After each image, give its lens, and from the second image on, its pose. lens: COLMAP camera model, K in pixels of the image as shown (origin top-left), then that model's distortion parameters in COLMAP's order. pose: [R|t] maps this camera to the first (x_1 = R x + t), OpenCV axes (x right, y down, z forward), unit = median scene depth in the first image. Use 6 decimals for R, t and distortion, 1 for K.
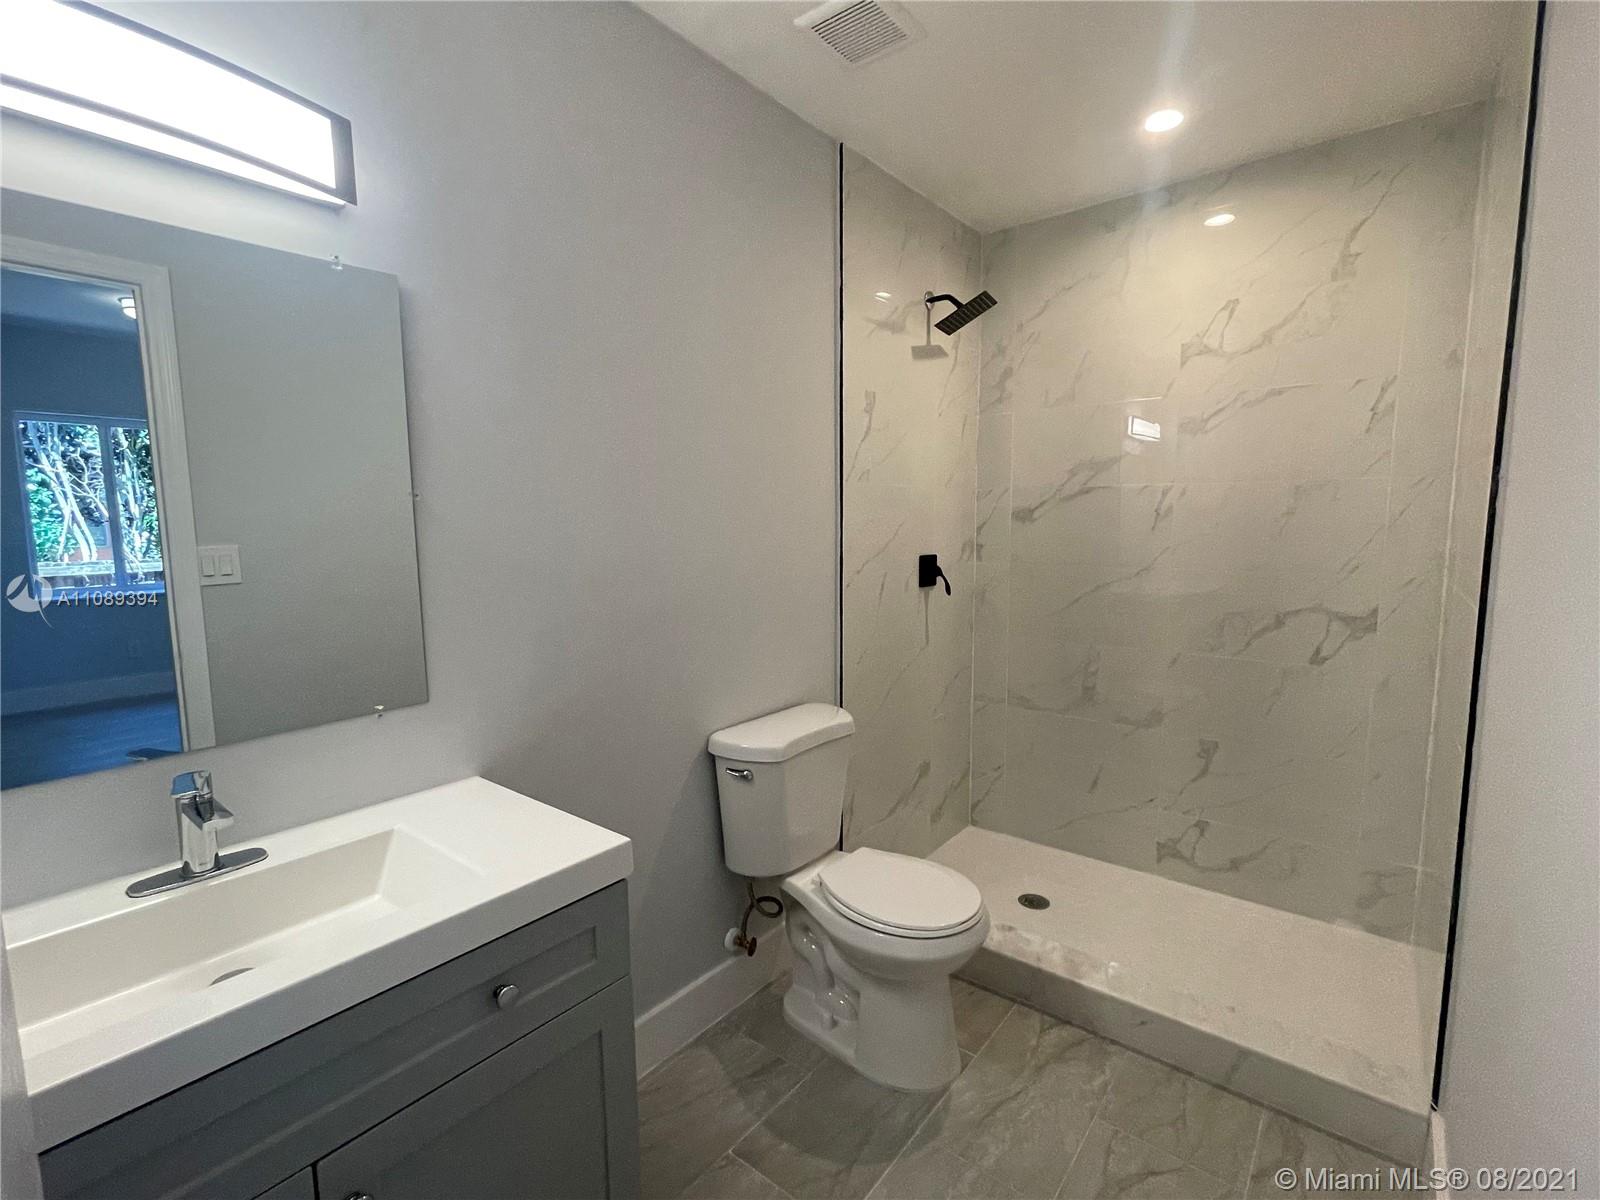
lens RADIAL K [[737.5, 0, 803.3], [0, 737.5, 602.5], [0, 0, 1]] dist [-0.008465, 0.002346]
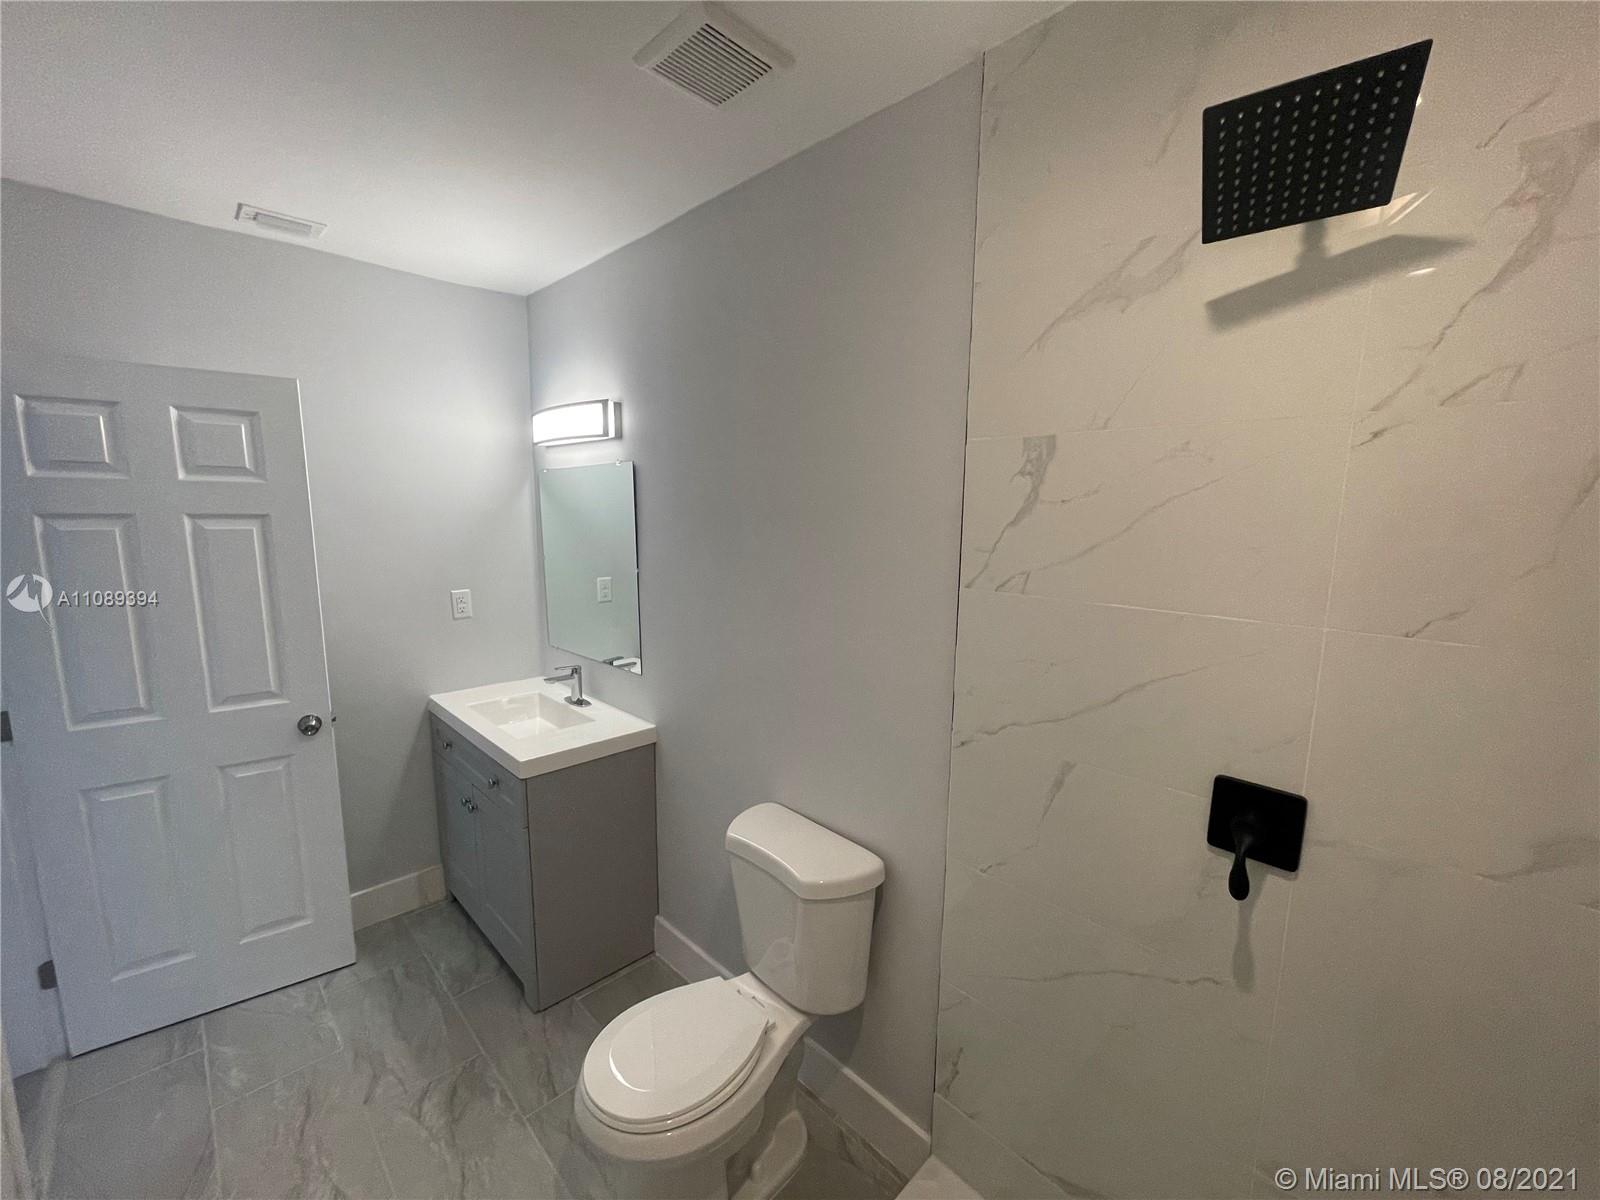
lens RADIAL K [[648.8, 0, 805.0], [0, 648.8, 605.6], [0, 0, 1]] dist [-0.009301, 0.002228]
pose [[-0.111423, 0.153148, -0.981901, 0.655932], [-0.128695, 0.977510, 0.167067, -0.232518], [0.985405, 0.144981, -0.089208, 0.937303]]
